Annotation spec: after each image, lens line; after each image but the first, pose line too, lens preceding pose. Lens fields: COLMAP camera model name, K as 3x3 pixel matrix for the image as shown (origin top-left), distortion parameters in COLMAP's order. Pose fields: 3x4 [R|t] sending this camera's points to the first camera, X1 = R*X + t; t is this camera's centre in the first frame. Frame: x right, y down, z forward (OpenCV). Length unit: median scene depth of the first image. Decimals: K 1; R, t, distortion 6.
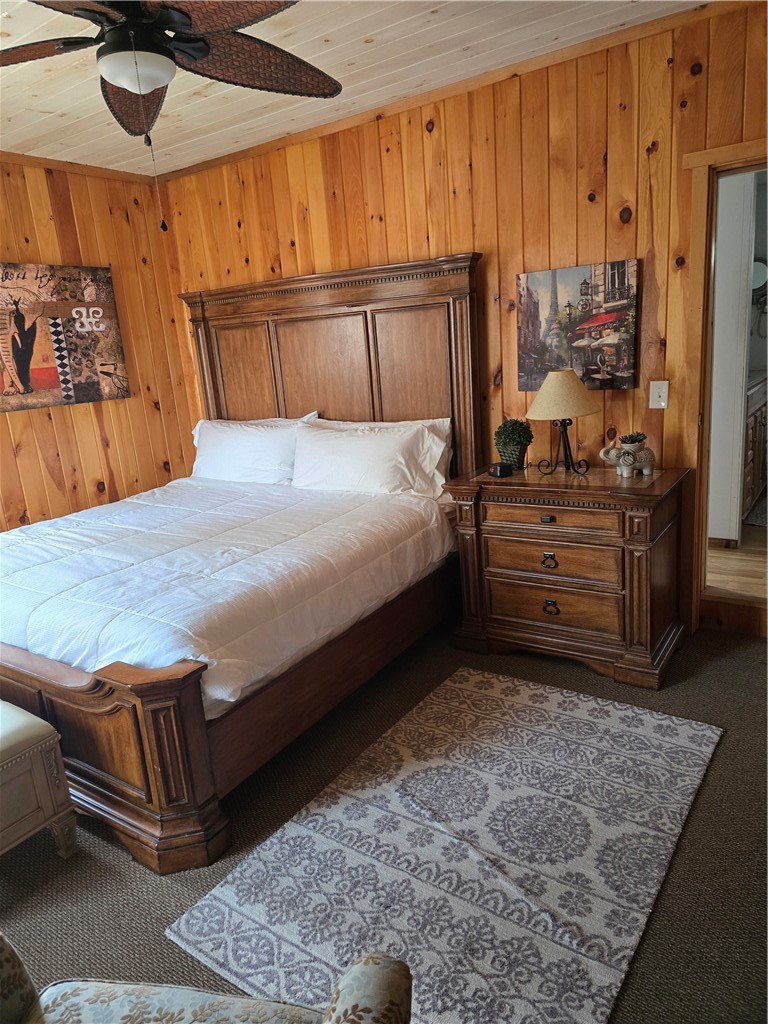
lens RADIAL K [[688.2, 0, 377.7], [0, 688.2, 509.6], [0, 0, 1]] dist [0.058450, -0.056756]
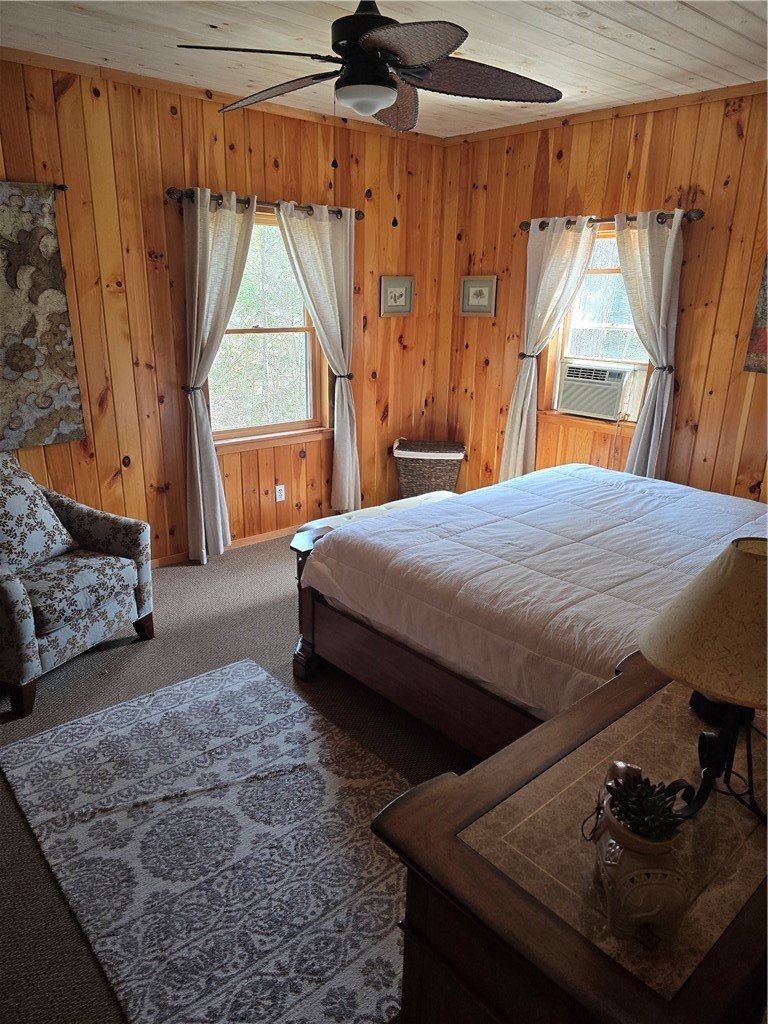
lens RADIAL K [[688.2, 0, 377.9], [0, 688.2, 510.7], [0, 0, 1]] dist [0.058450, -0.056756]
pose [[-0.246834, 0.380802, -0.891102, 0.934897], [-0.235183, 0.868523, 0.436299, -0.500992], [0.940086, 0.317266, -0.124822, 1.290286]]
